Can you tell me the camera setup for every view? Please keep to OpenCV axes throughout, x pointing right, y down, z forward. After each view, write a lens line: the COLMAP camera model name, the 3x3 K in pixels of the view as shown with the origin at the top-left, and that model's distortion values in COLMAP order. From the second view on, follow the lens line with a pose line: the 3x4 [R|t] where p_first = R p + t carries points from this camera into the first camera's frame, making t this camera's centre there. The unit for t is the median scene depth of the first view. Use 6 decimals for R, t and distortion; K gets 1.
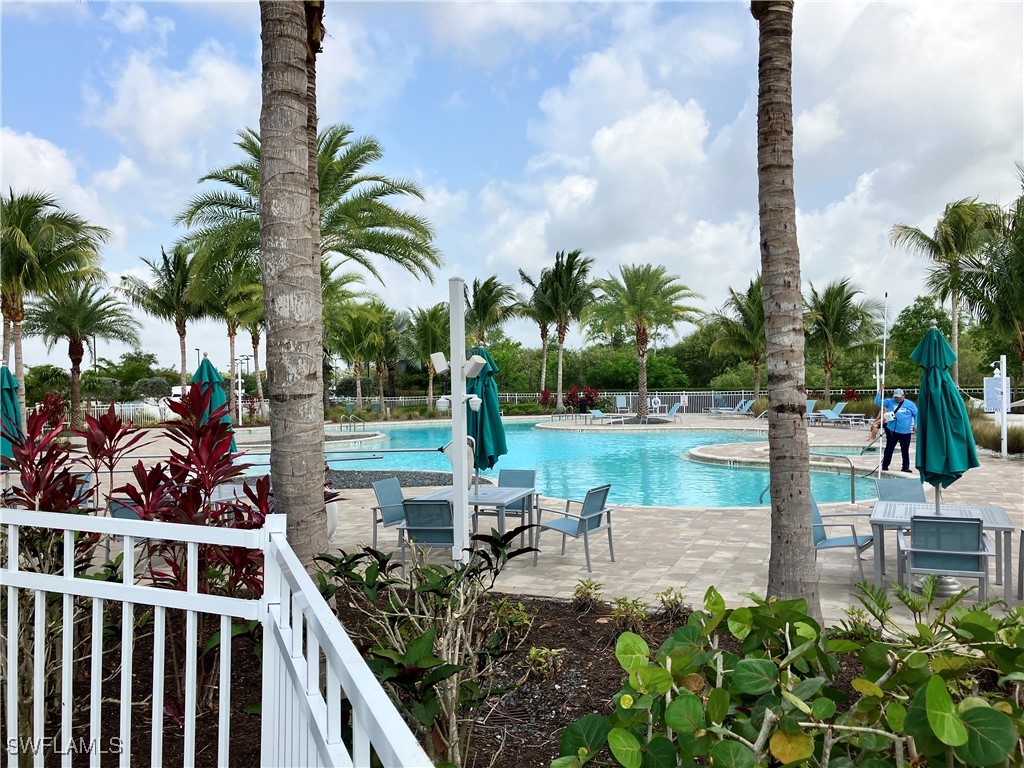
lens RADIAL K [[867.7, 0, 511.4], [0, 867.7, 385.1], [0, 0, 1]] dist [0.033941, -0.017736]
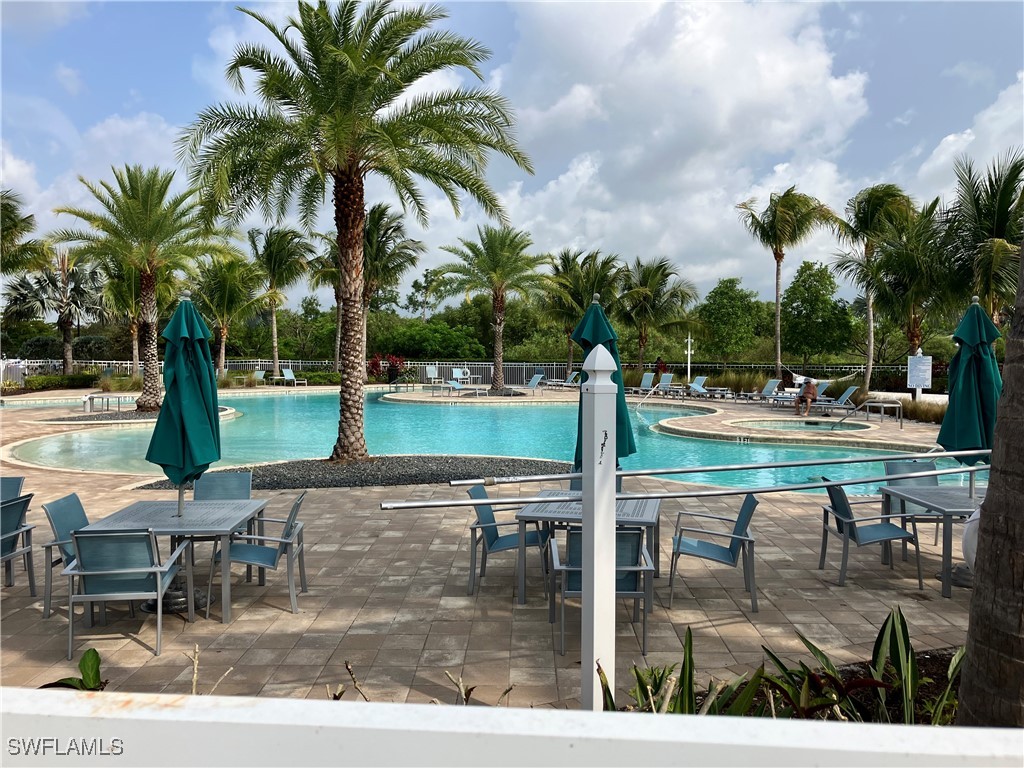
lens RADIAL K [[867.7, 0, 511.5], [0, 867.7, 385.2], [0, 0, 1]] dist [0.033941, -0.017736]
pose [[0.915867, 0.009038, 0.401380, -0.214533], [-0.023330, 0.999255, 0.030736, 0.003199], [-0.400803, -0.037514, 0.915396, 0.128075]]
